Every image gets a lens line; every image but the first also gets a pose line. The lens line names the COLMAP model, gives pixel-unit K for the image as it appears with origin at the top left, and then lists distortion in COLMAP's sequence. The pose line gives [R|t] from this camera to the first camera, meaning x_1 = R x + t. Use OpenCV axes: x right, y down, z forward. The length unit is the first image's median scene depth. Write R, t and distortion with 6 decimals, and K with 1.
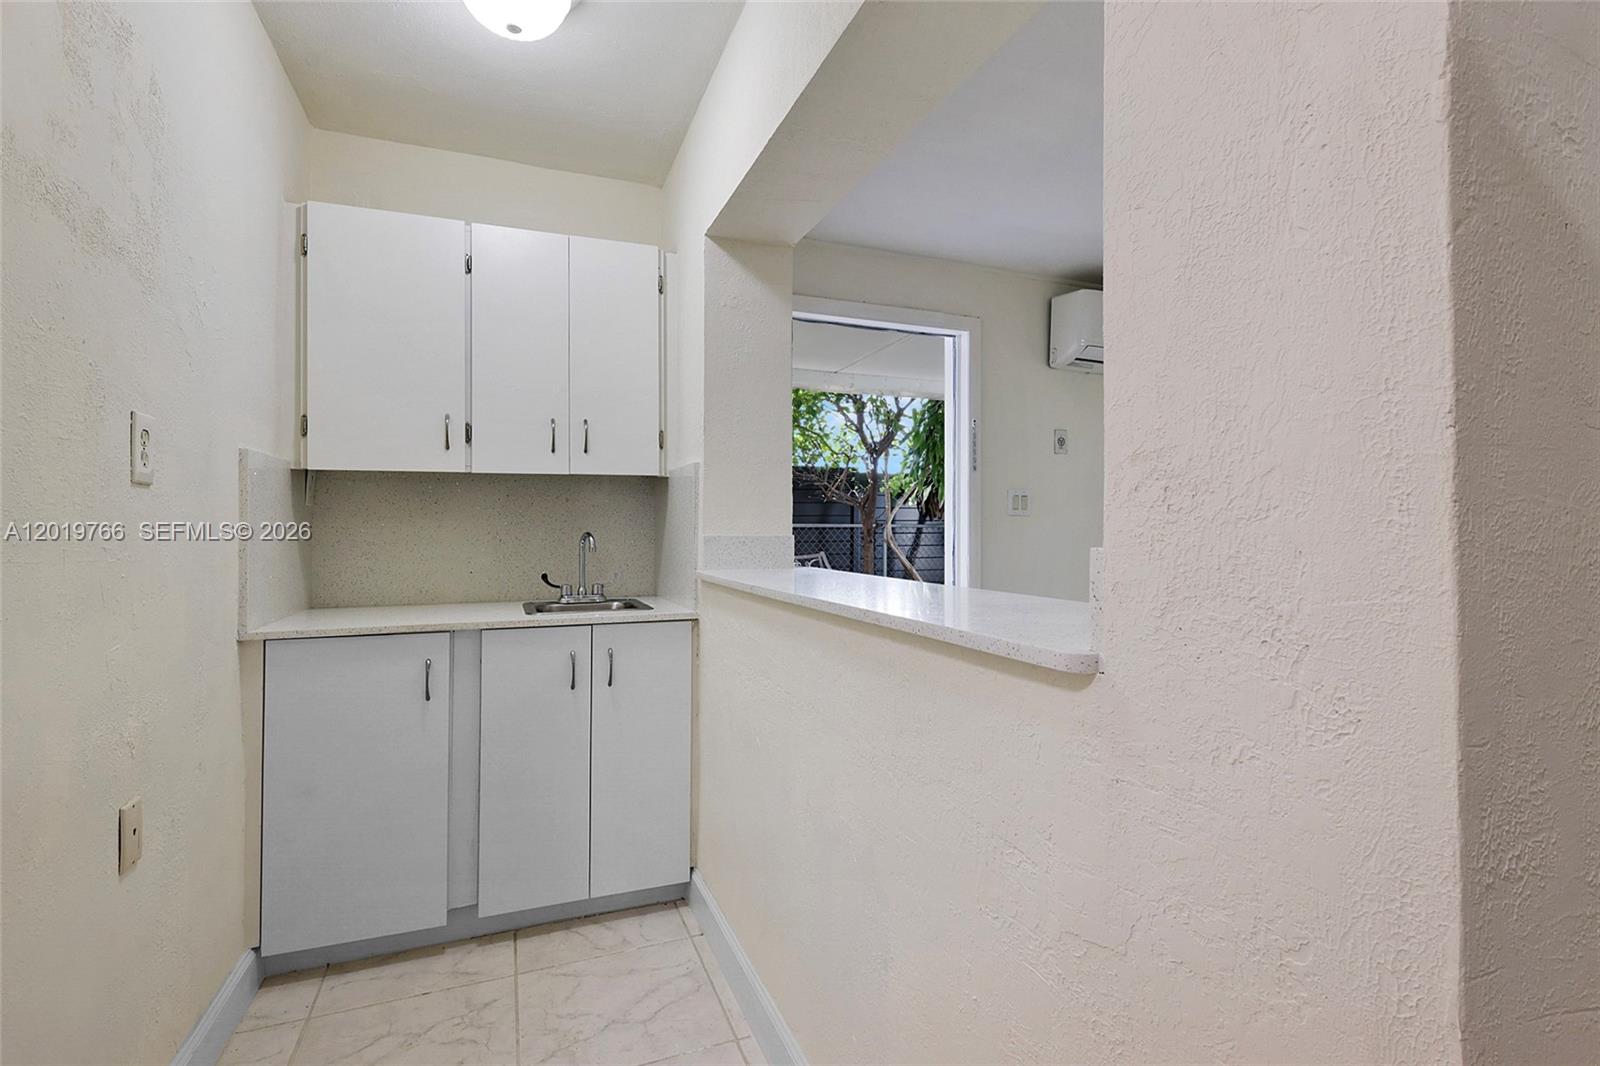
lens RADIAL K [[757.8, 0, 800.5], [0, 757.8, 517.8], [0, 0, 1]] dist [0.008202, 0.000160]
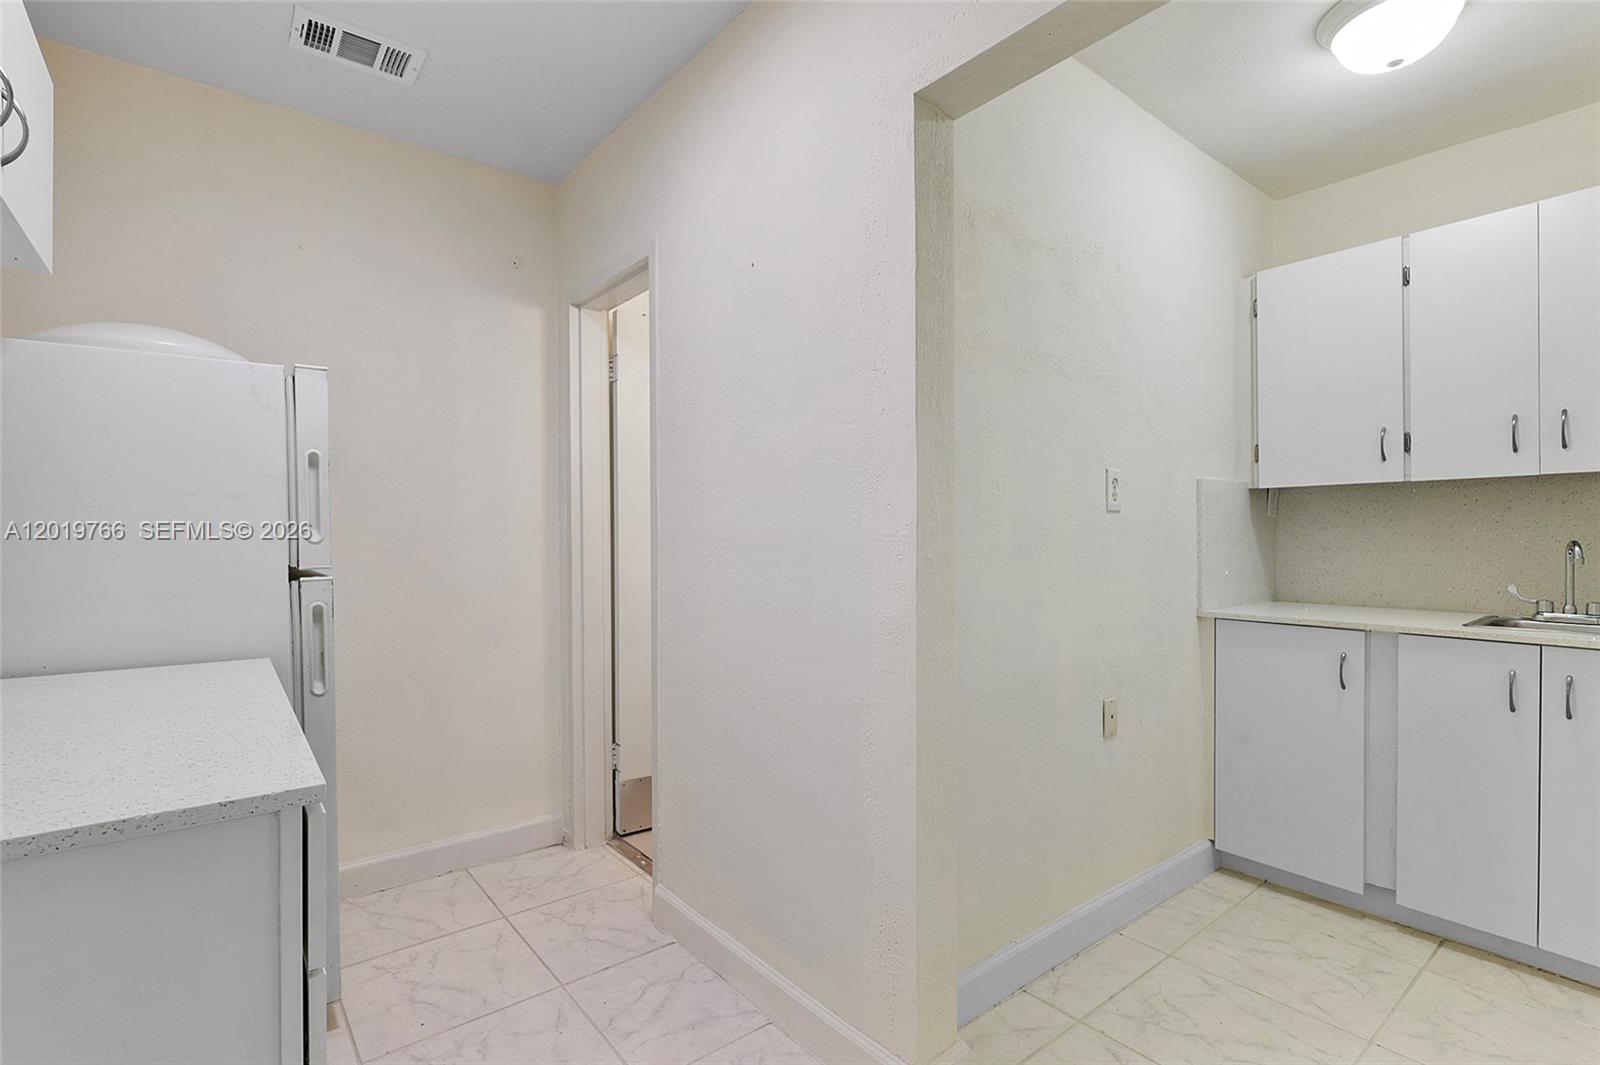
lens RADIAL K [[760.2, 0, 797.1], [0, 760.2, 535.2], [0, 0, 1]] dist [0.000573, -0.000054]
pose [[0.292387, 0.005090, -0.956286, 0.342040], [0.018122, 0.999777, 0.010863, -0.014617], [0.956128, -0.020506, 0.292230, -0.097643]]
